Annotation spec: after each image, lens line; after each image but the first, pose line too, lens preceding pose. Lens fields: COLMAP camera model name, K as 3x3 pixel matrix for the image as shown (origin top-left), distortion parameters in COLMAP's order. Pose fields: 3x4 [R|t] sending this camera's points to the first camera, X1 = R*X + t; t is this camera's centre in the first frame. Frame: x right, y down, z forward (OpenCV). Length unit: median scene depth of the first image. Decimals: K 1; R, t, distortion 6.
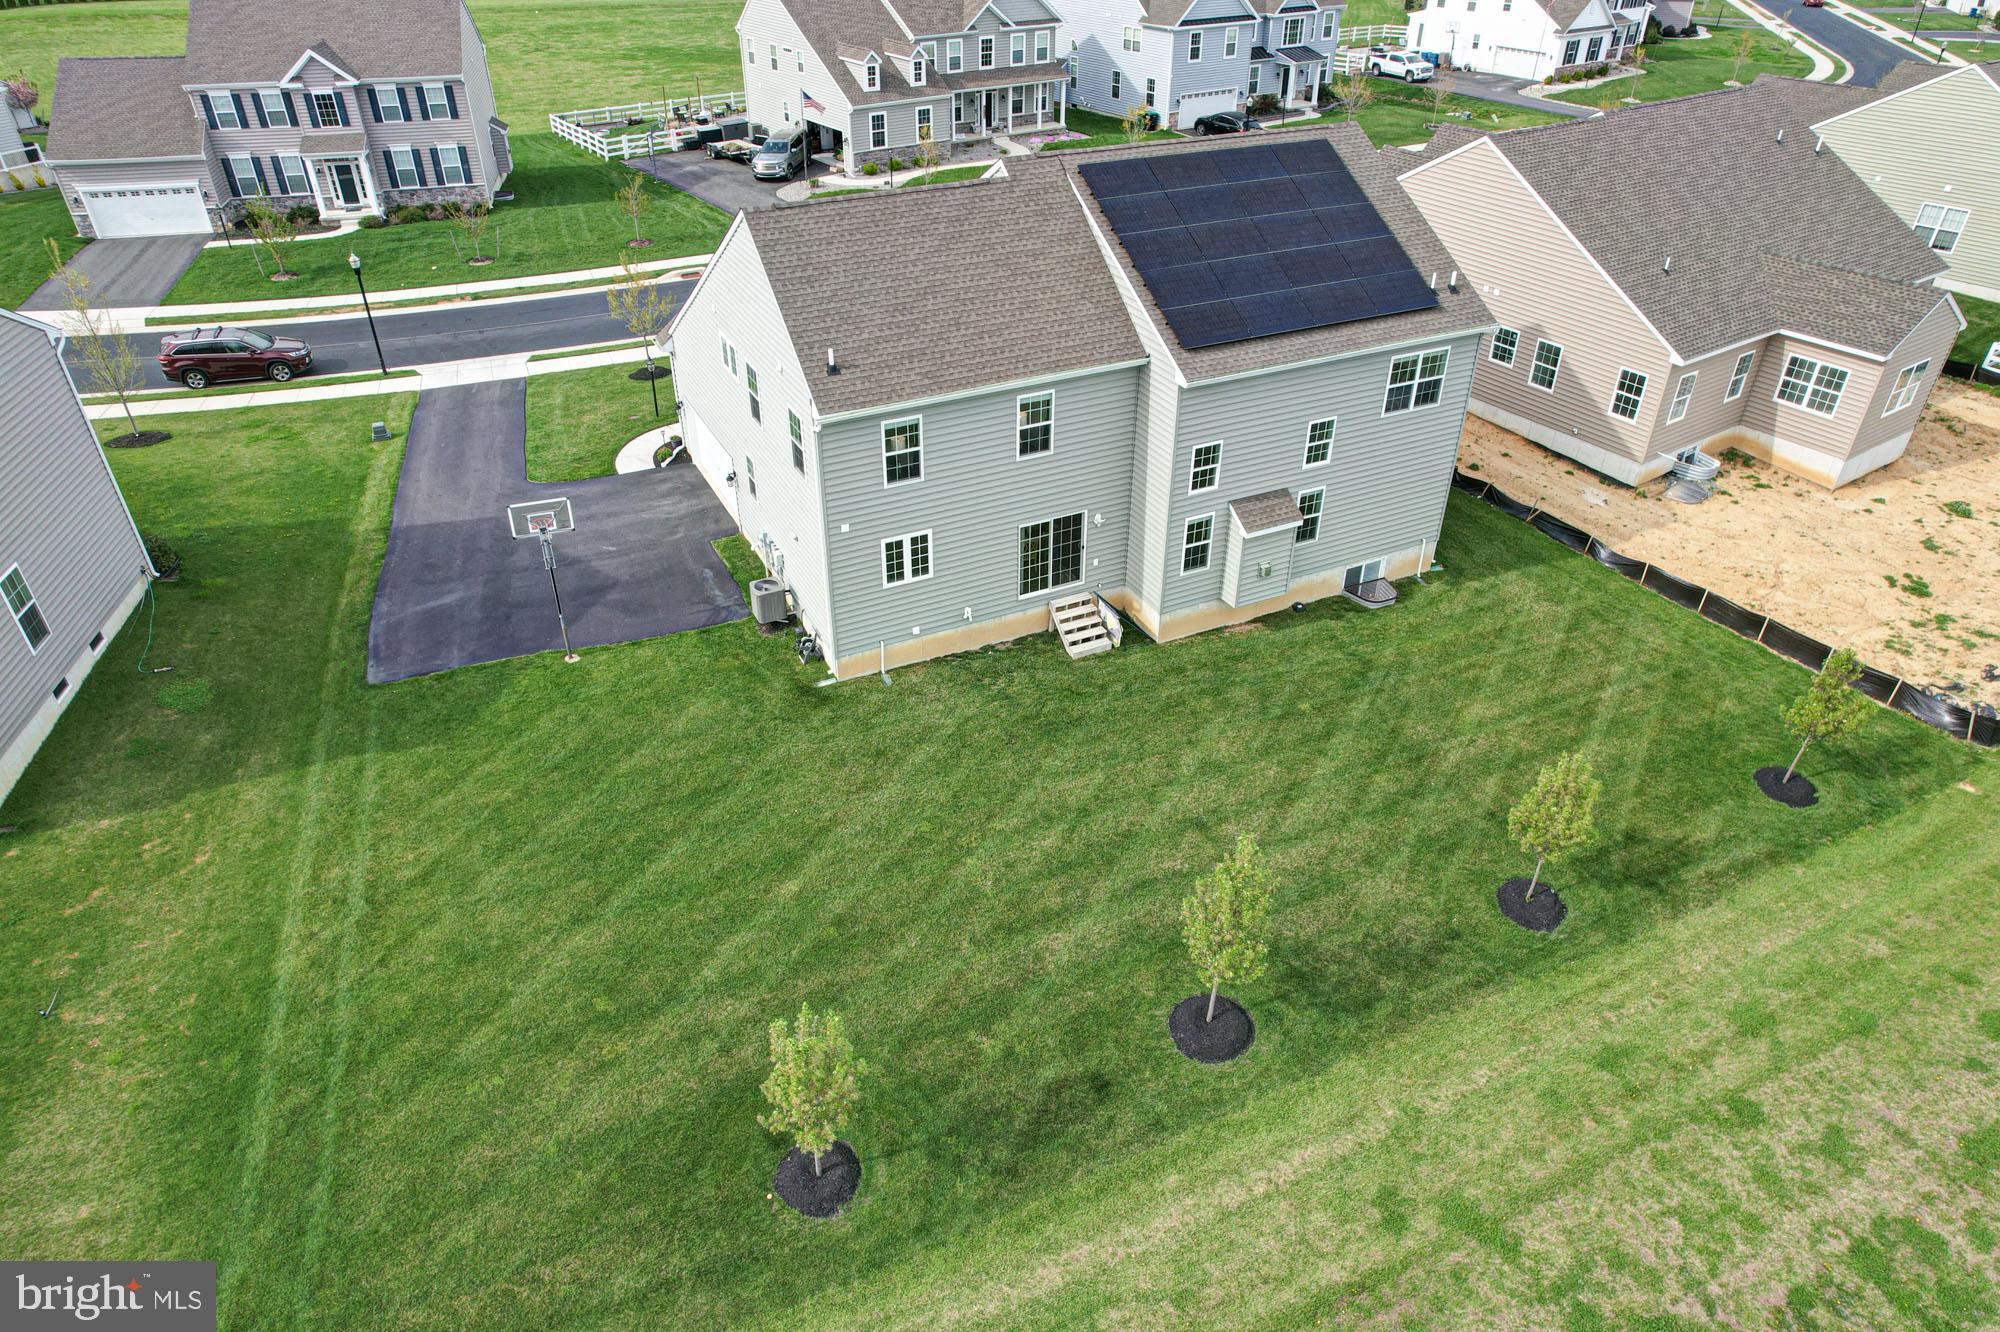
lens RADIAL K [[1285.0, 0, 994.0], [0, 1285.0, 681.6], [0, 0, 1]] dist [-0.081105, 0.078010]
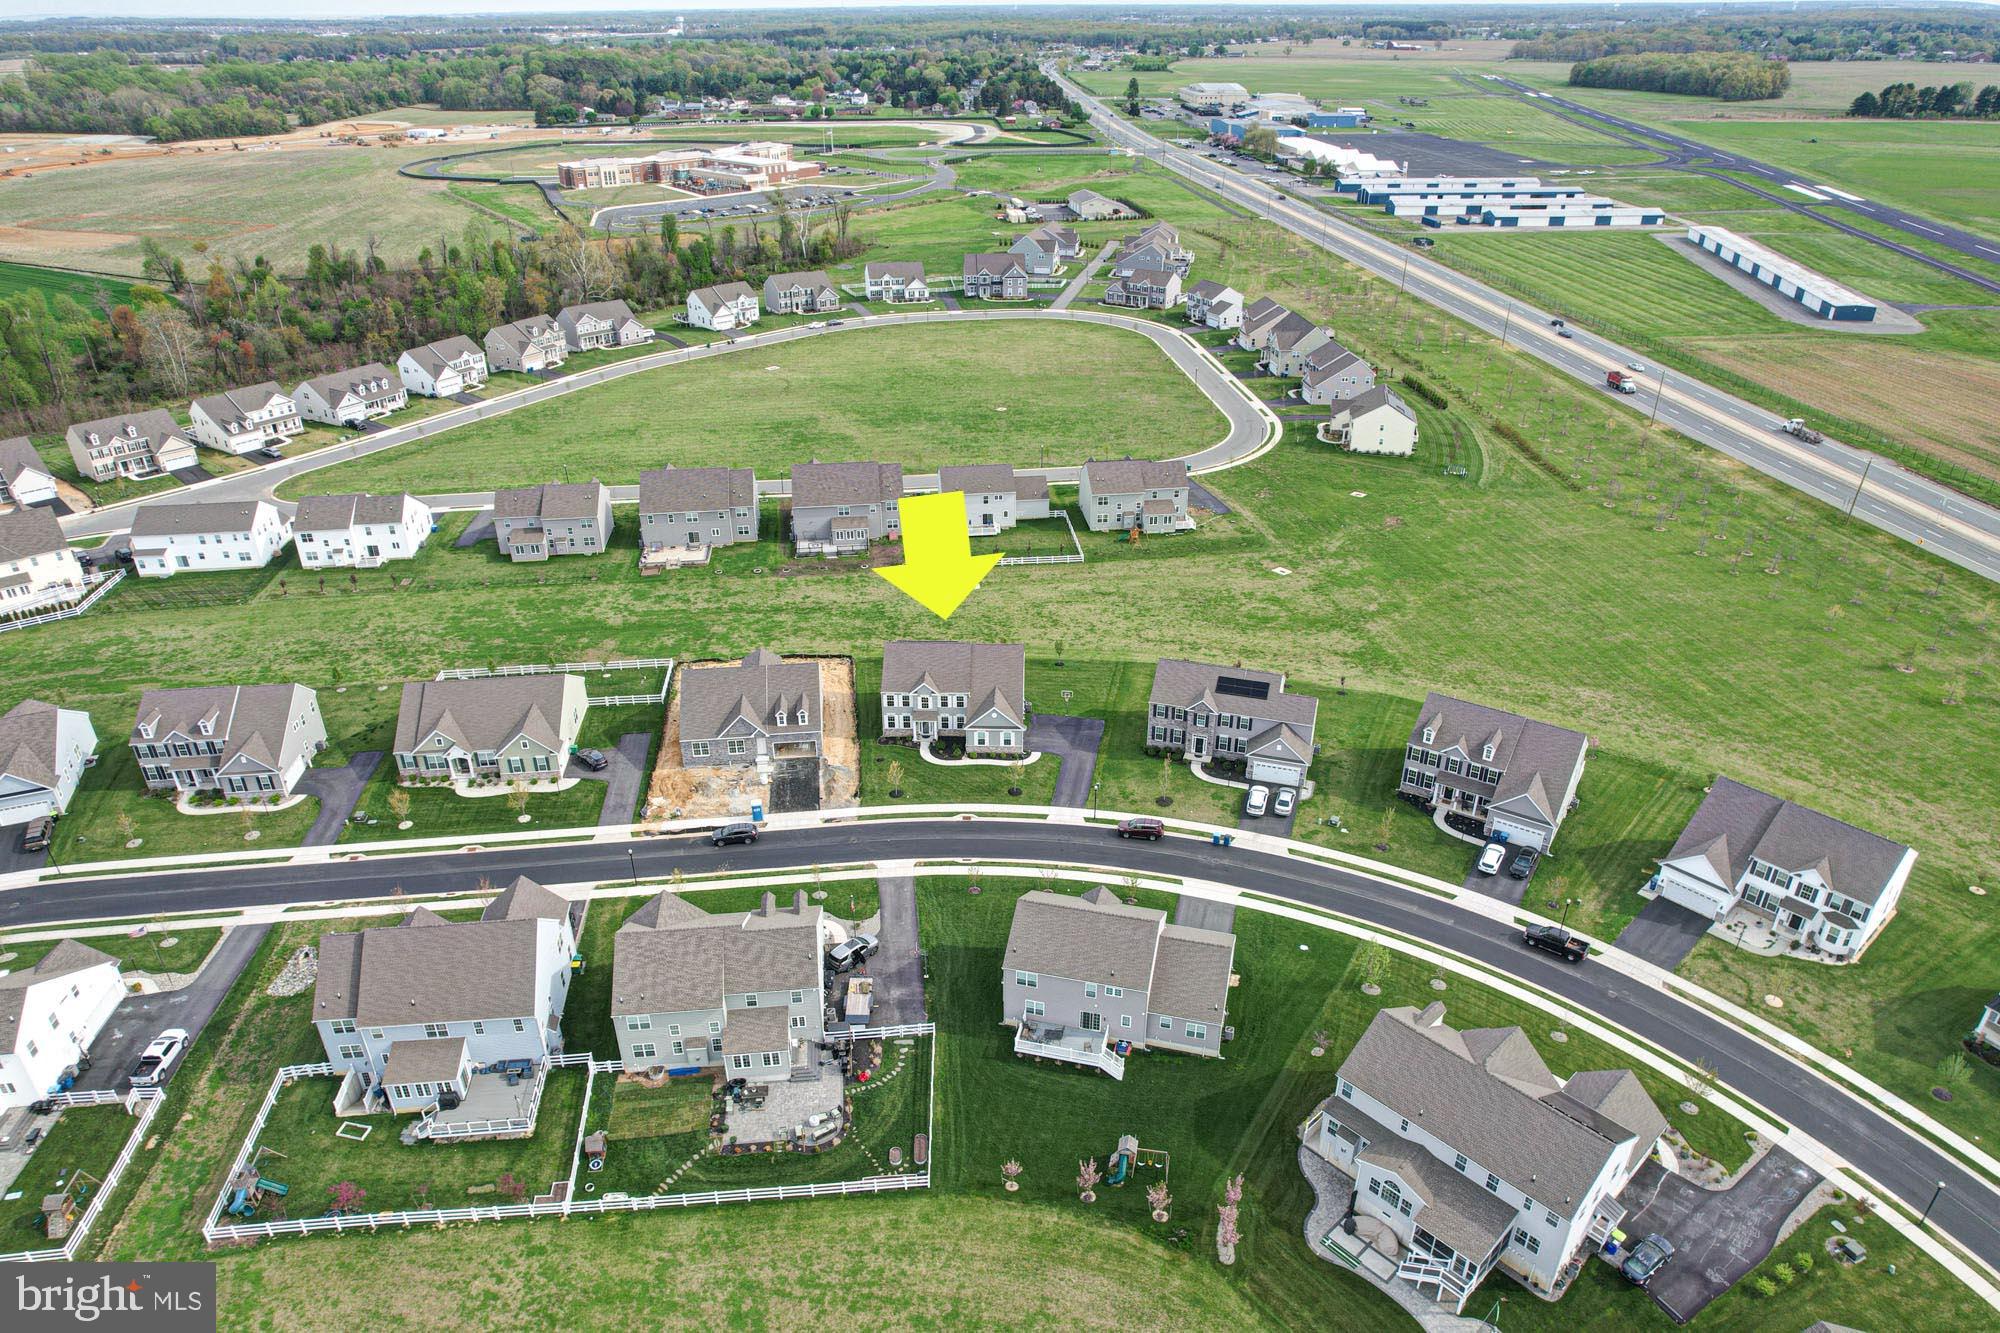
lens RADIAL K [[1287.3, 0, 992.7], [0, 1287.3, 677.1], [0, 0, 1]] dist [-0.079982, 0.073229]
pose [[-0.882680, -0.215930, 0.417433, -1.831098], [0.270611, 0.492671, 0.827070, -3.719528], [-0.384246, 0.843000, -0.376438, 2.445094]]
